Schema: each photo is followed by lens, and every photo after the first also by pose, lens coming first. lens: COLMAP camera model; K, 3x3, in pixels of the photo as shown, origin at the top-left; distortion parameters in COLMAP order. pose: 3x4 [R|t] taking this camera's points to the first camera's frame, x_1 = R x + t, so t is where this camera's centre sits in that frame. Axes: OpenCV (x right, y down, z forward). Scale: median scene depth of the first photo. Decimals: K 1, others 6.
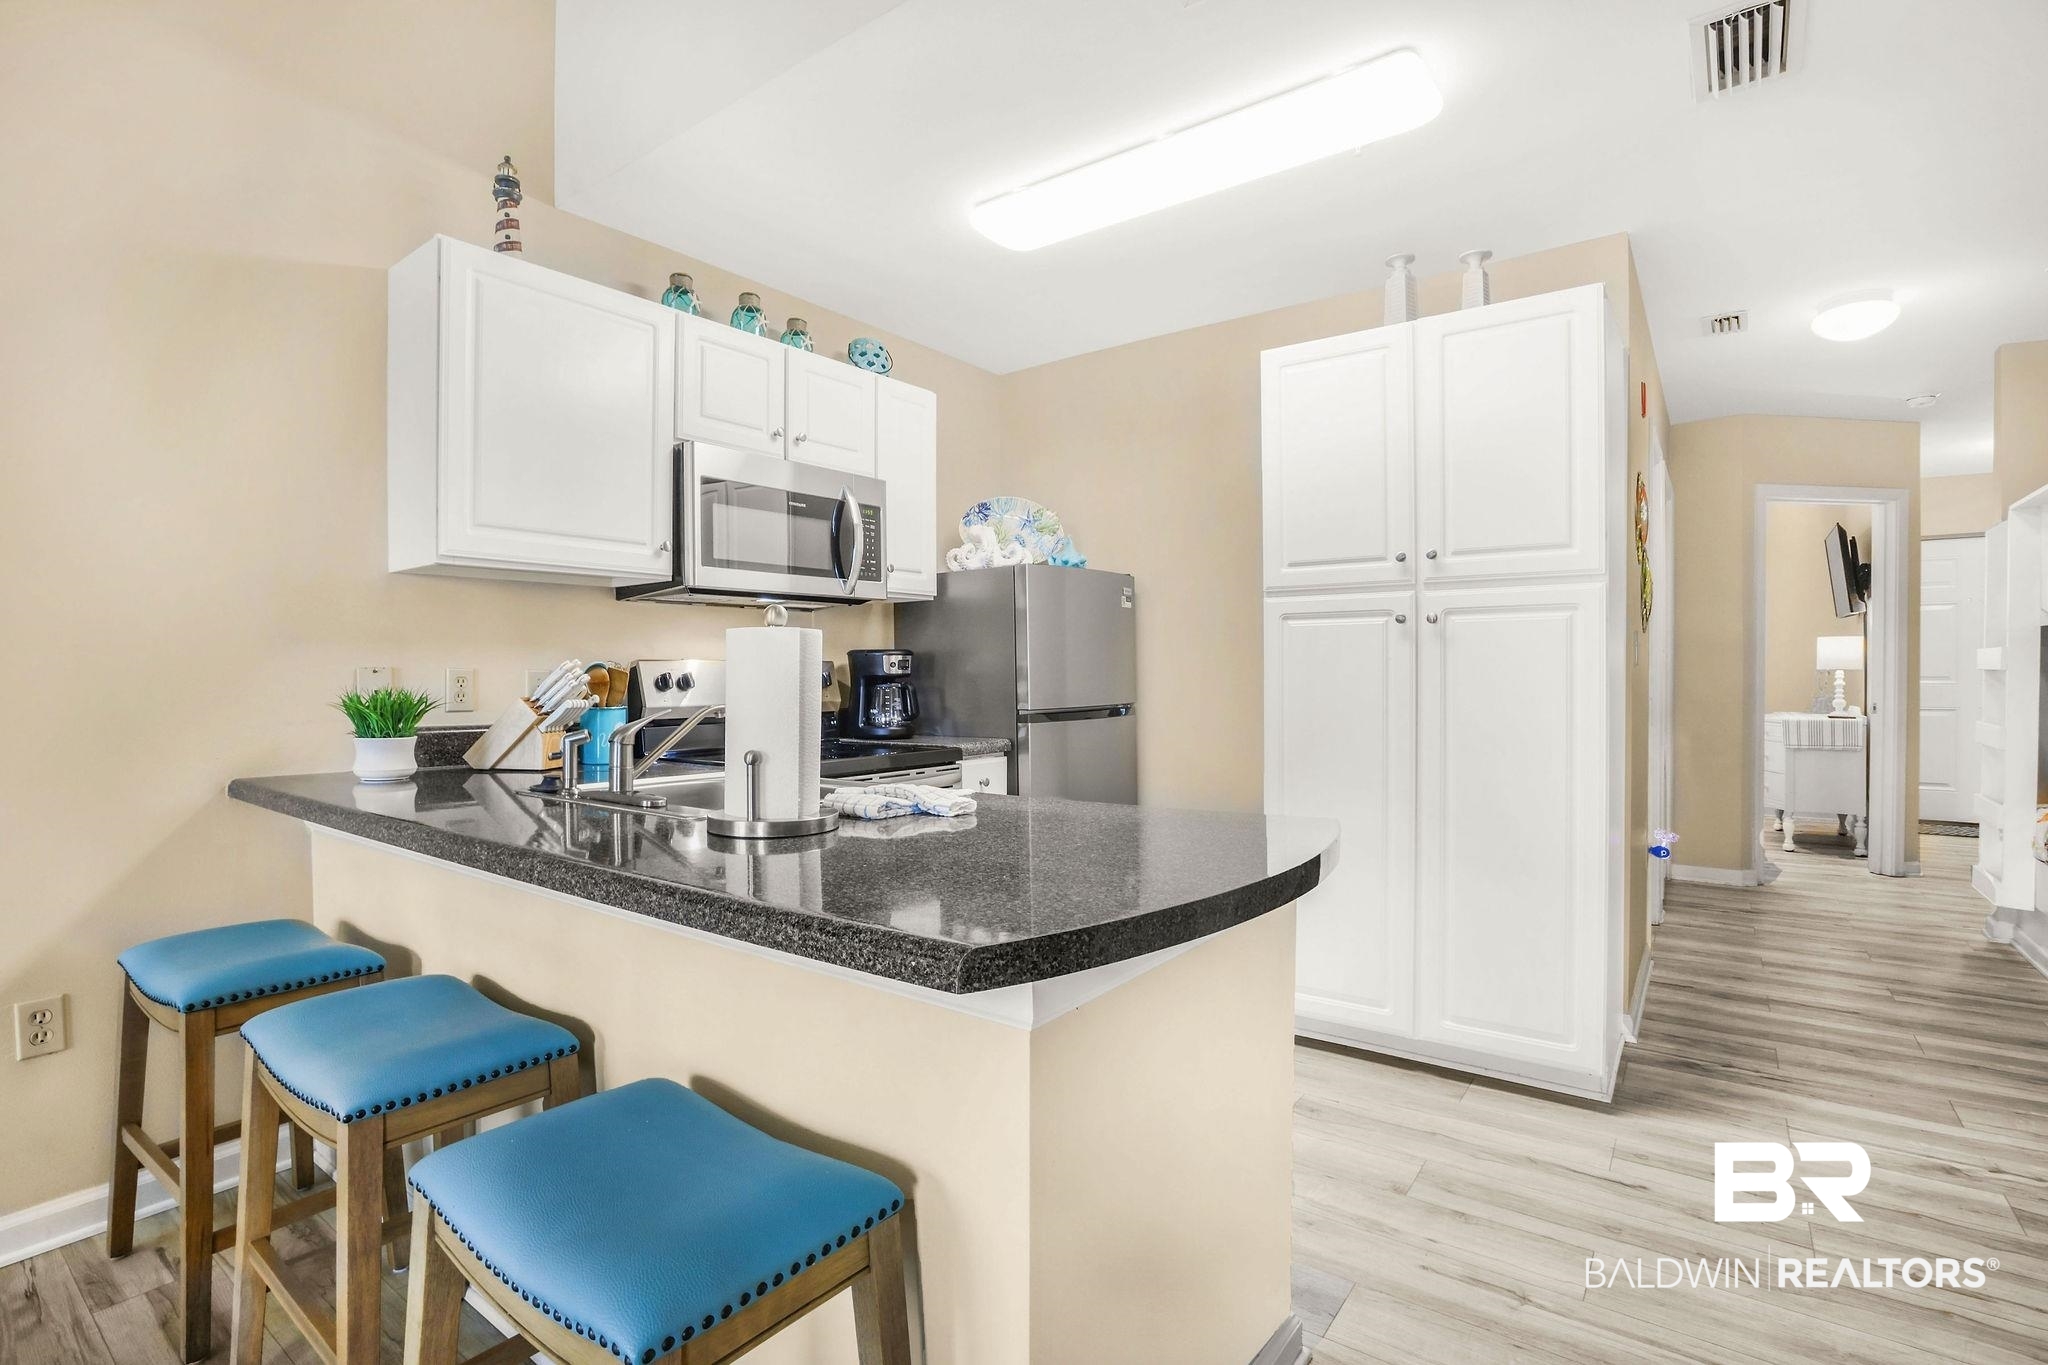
lens RADIAL K [[933.8, 0, 1024.3], [0, 933.8, 669.2], [0, 0, 1]] dist [-0.014553, 0.001495]
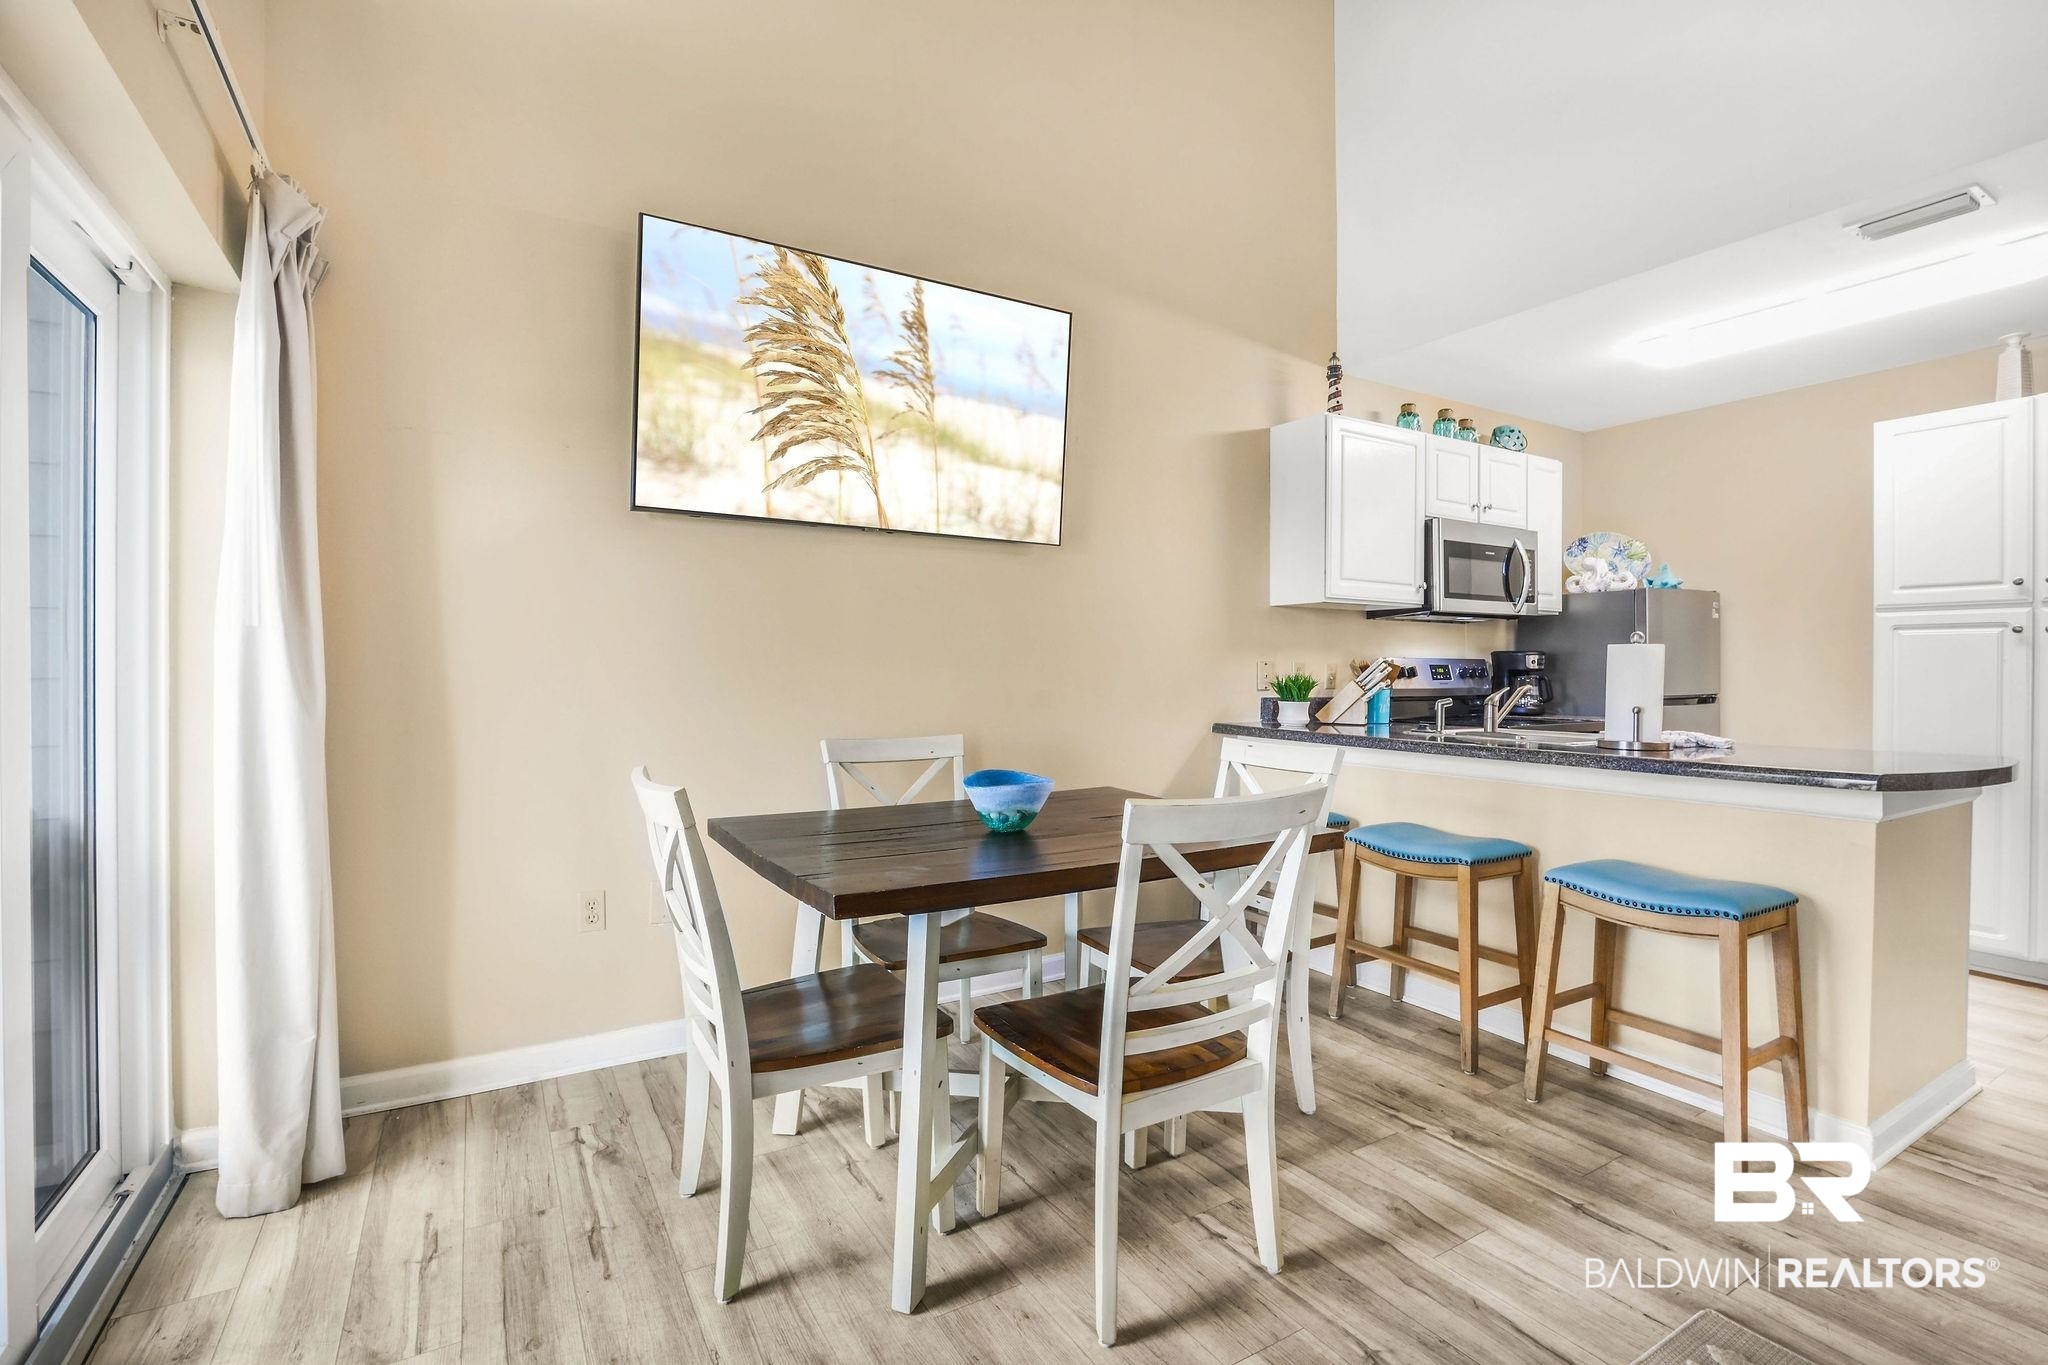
lens RADIAL K [[933.8, 0, 1043.7], [0, 933.8, 683.5], [0, 0, 1]] dist [-0.014553, 0.001495]
pose [[0.935400, 0.013799, -0.353323, -0.359113], [-0.007235, 0.999776, 0.019893, 0.005122], [0.353518, -0.016052, 0.935290, -0.597499]]
